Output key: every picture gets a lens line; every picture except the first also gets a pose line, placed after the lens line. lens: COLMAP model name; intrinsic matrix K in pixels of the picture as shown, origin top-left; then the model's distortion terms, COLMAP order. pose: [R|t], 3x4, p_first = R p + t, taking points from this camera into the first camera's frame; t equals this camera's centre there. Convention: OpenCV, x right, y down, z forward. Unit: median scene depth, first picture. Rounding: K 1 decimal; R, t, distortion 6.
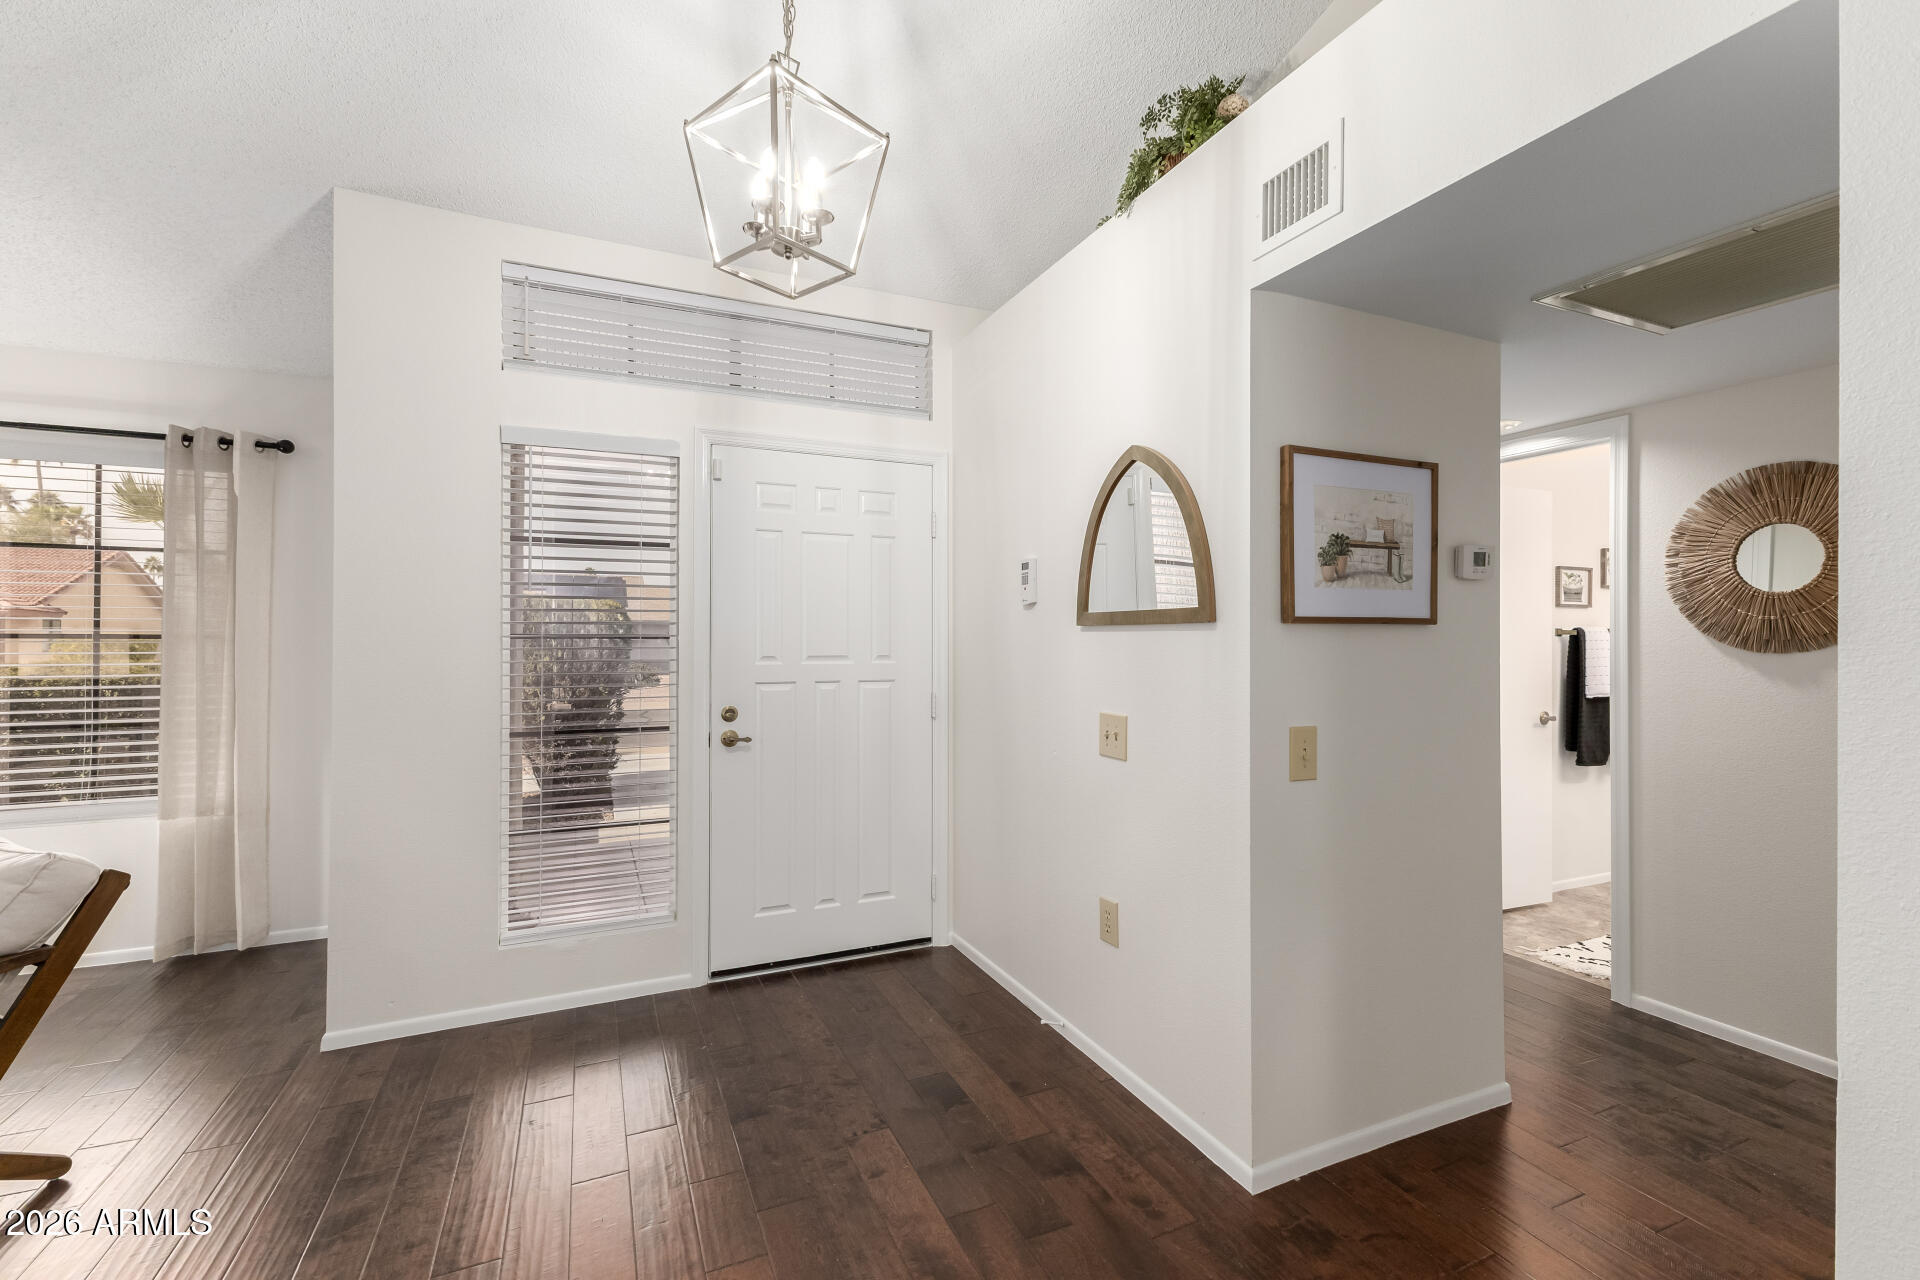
lens RADIAL K [[819.6, 0, 955.0], [0, 819.6, 635.8], [0, 0, 1]] dist [0.017368, -0.008489]
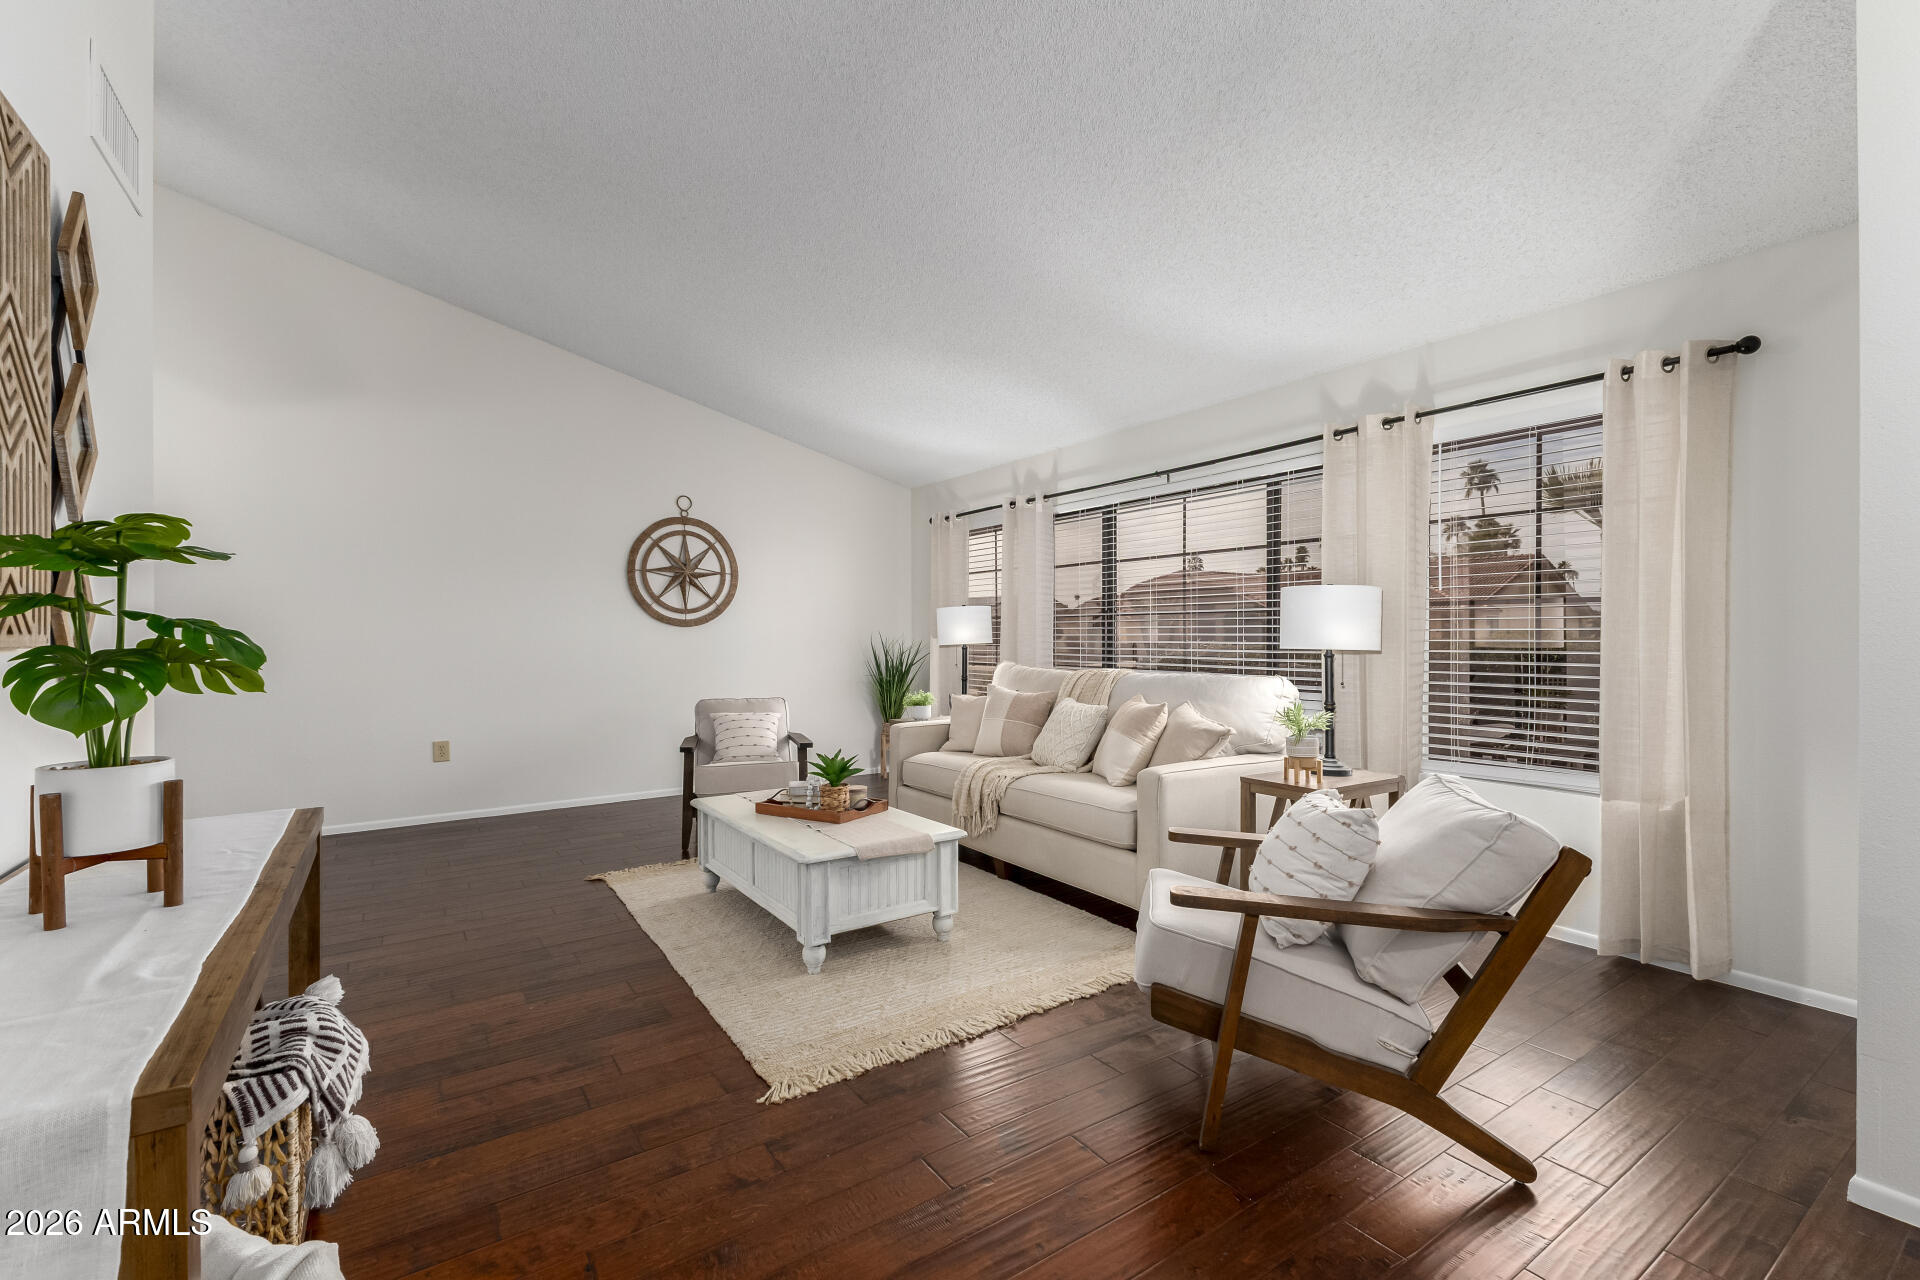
lens RADIAL K [[826.4, 0, 958.5], [0, 826.4, 634.8], [0, 0, 1]] dist [0.017742, -0.005045]
pose [[0.170277, -0.003704, -0.985389, -0.214510], [0.007569, 0.999968, -0.002451, 0.046756], [0.985367, -0.007041, 0.170299, 0.179173]]
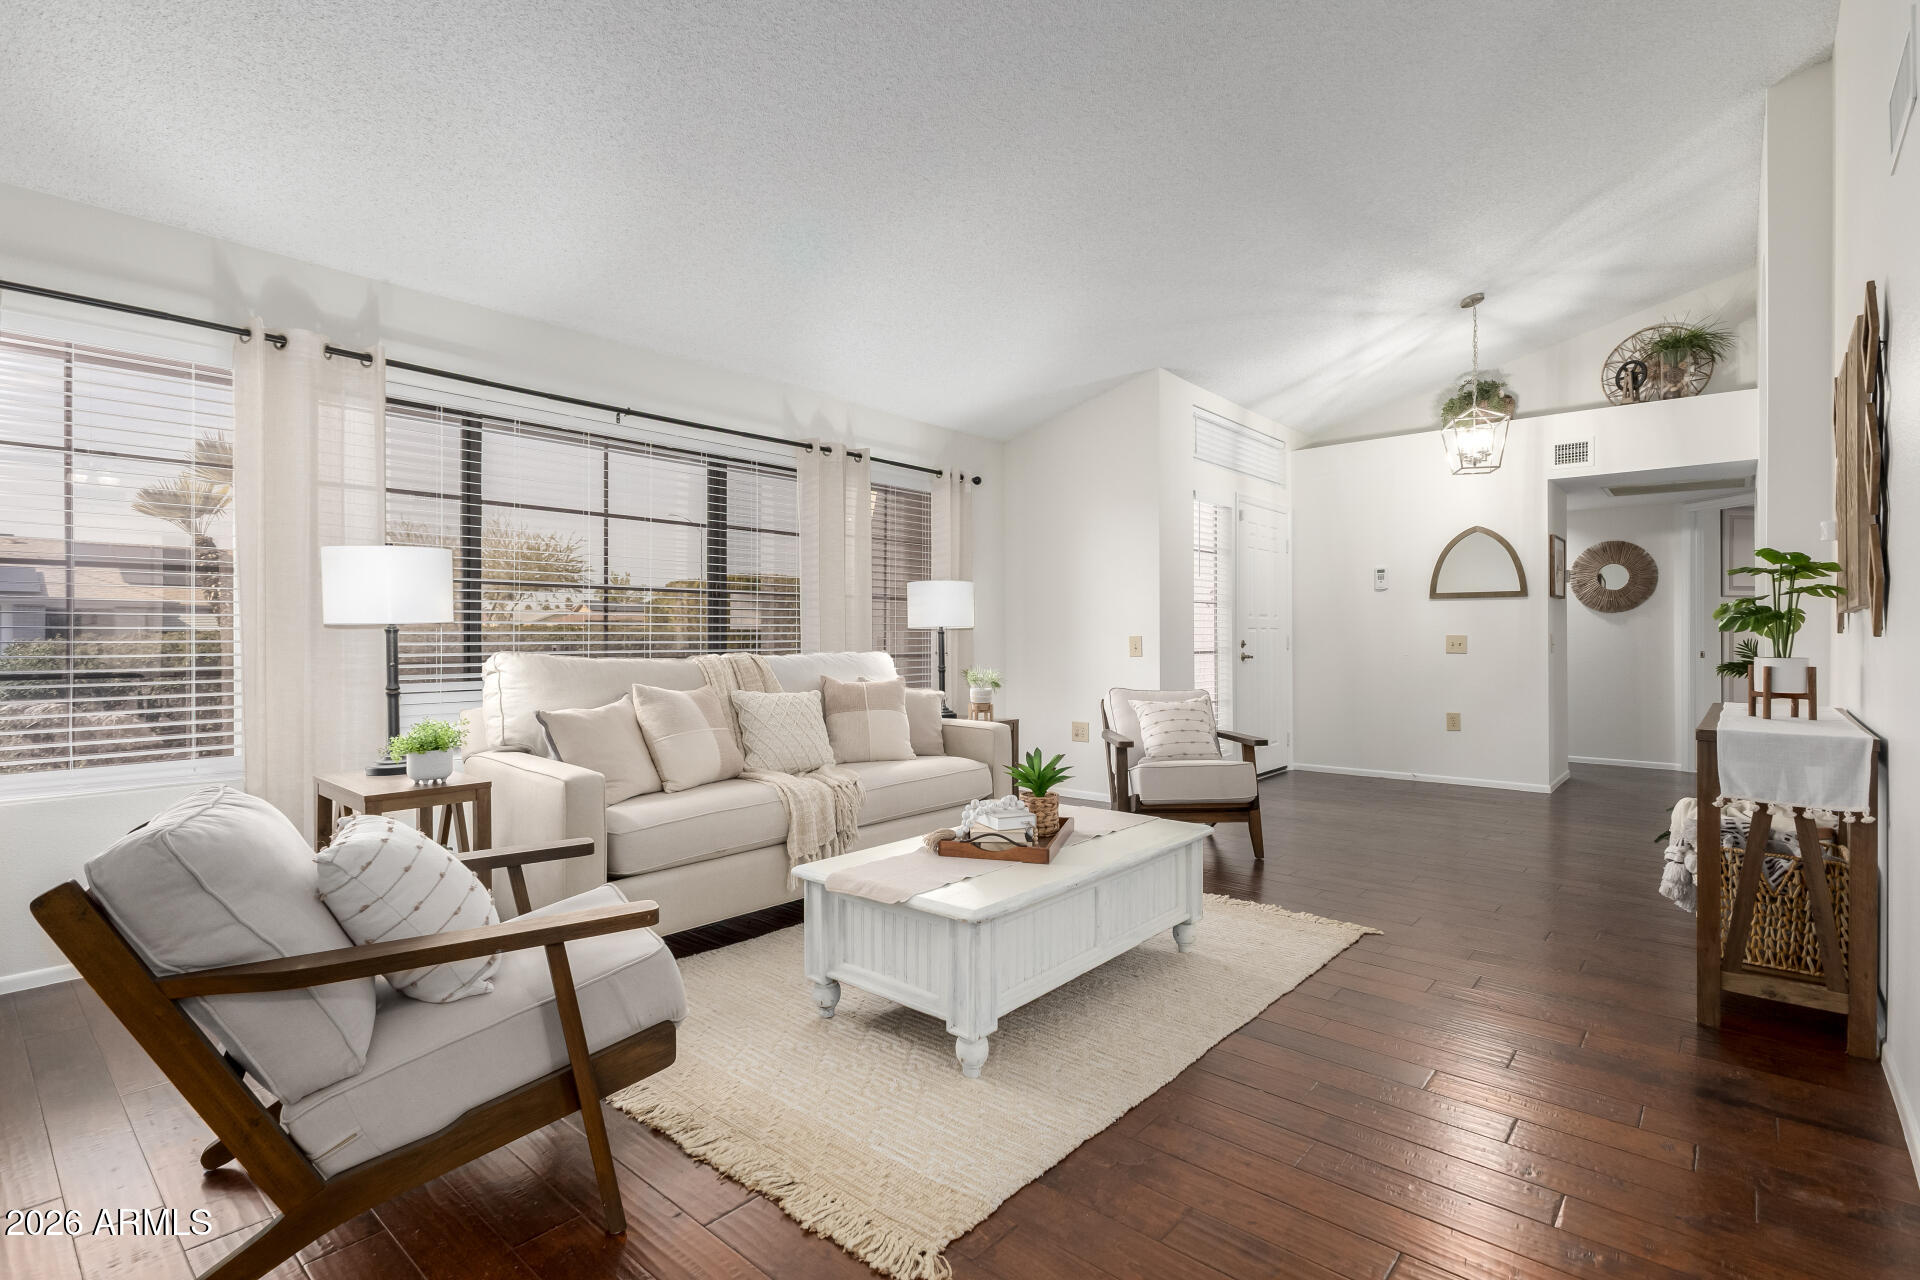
lens RADIAL K [[901.0, 0, 959.4], [0, 901.0, 631.1], [0, 0, 1]] dist [0.008749, -0.006612]
pose [[0.910381, 0.000676, 0.413769, -1.971750], [-0.003055, 0.999982, 0.005089, 0.065068], [-0.413759, -0.005897, 0.910368, -0.712676]]
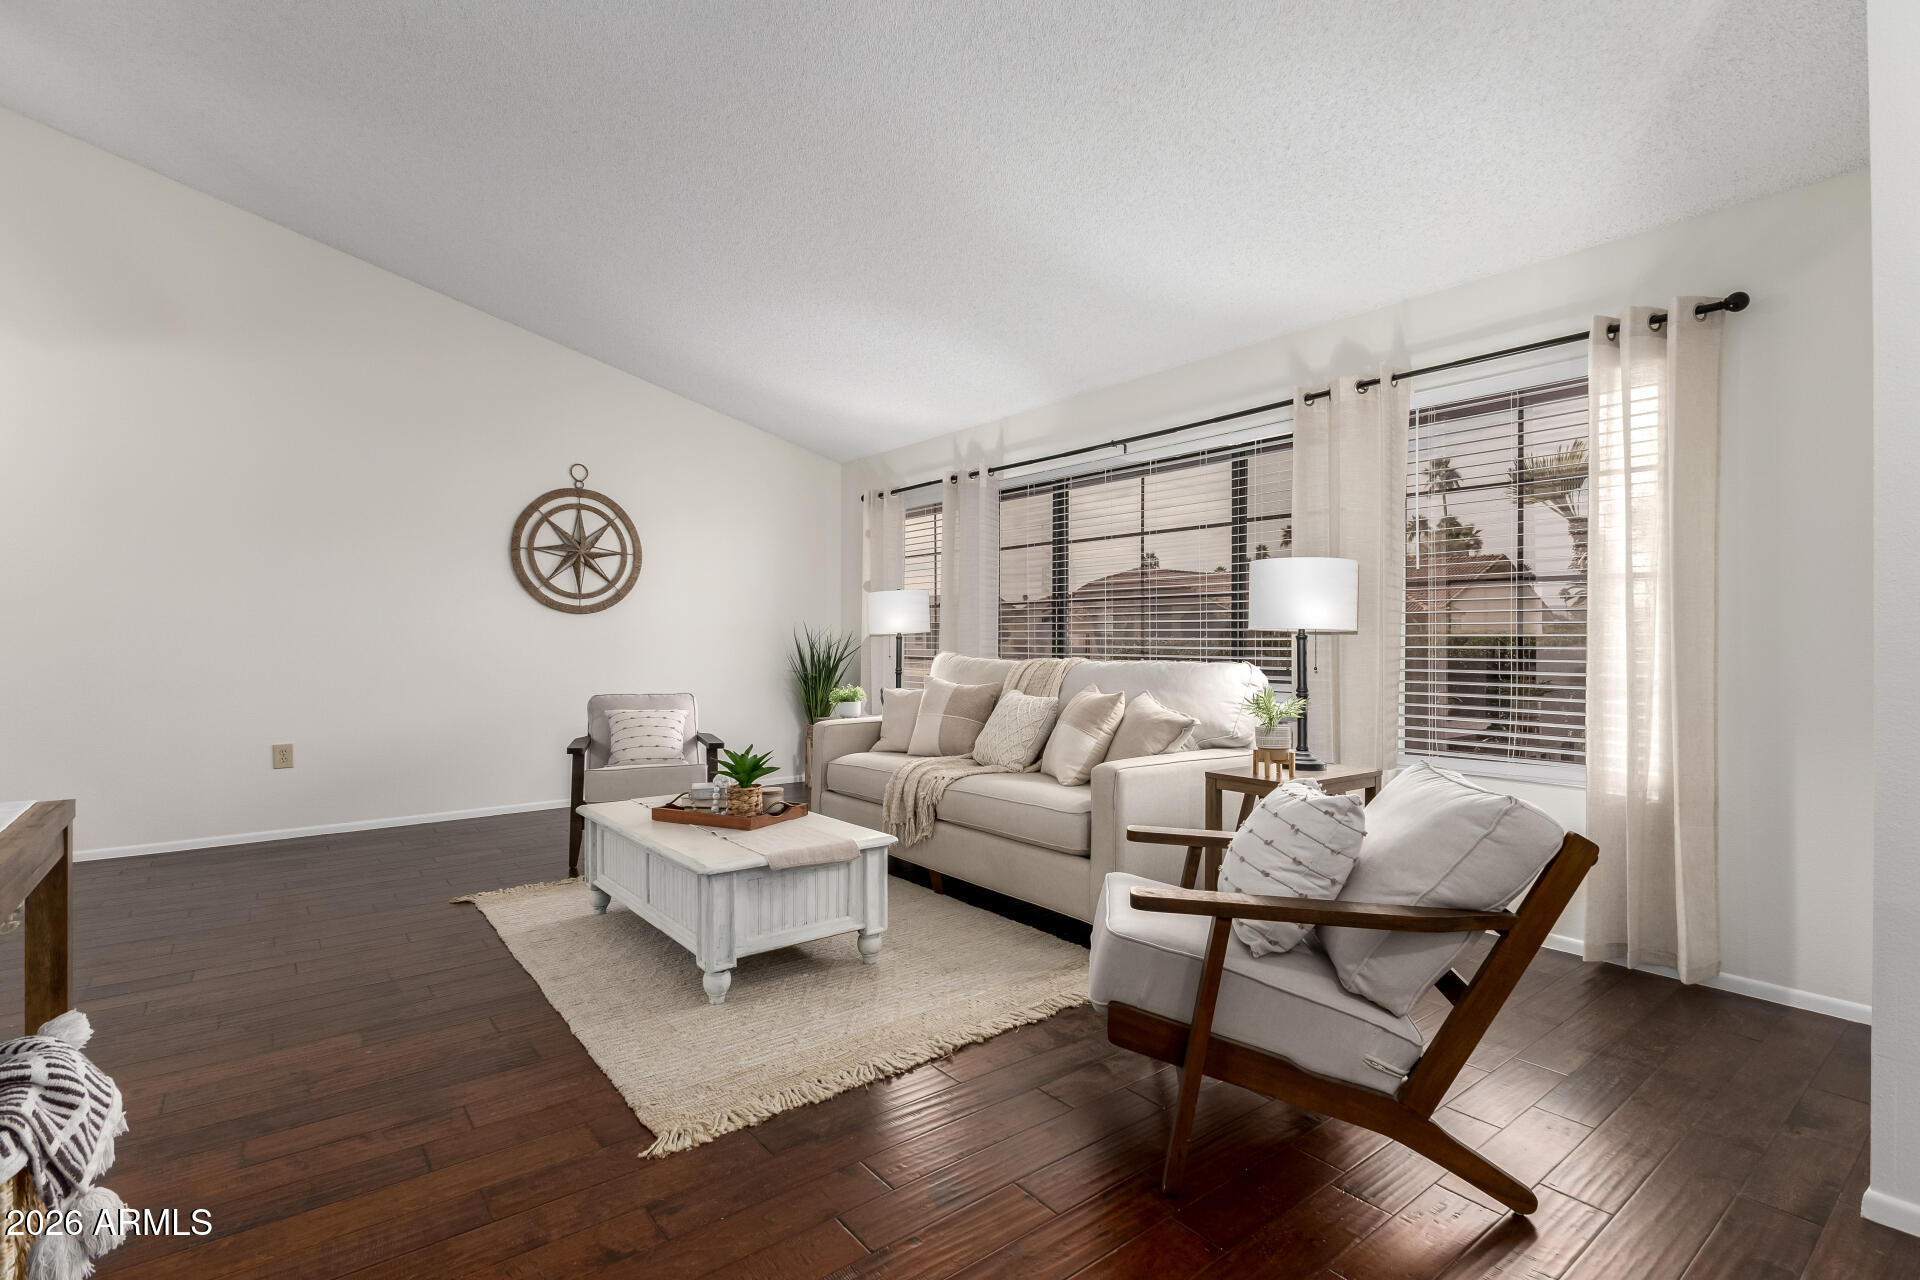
lens RADIAL K [[901.0, 0, 959.4], [0, 901.0, 631.1], [0, 0, 1]] dist [0.008749, -0.006612]
pose [[0.238470, -0.009607, -0.971102, -0.268069], [0.003525, 0.999953, -0.009027, 0.078569], [0.971143, -0.001270, 0.238493, 0.197208]]
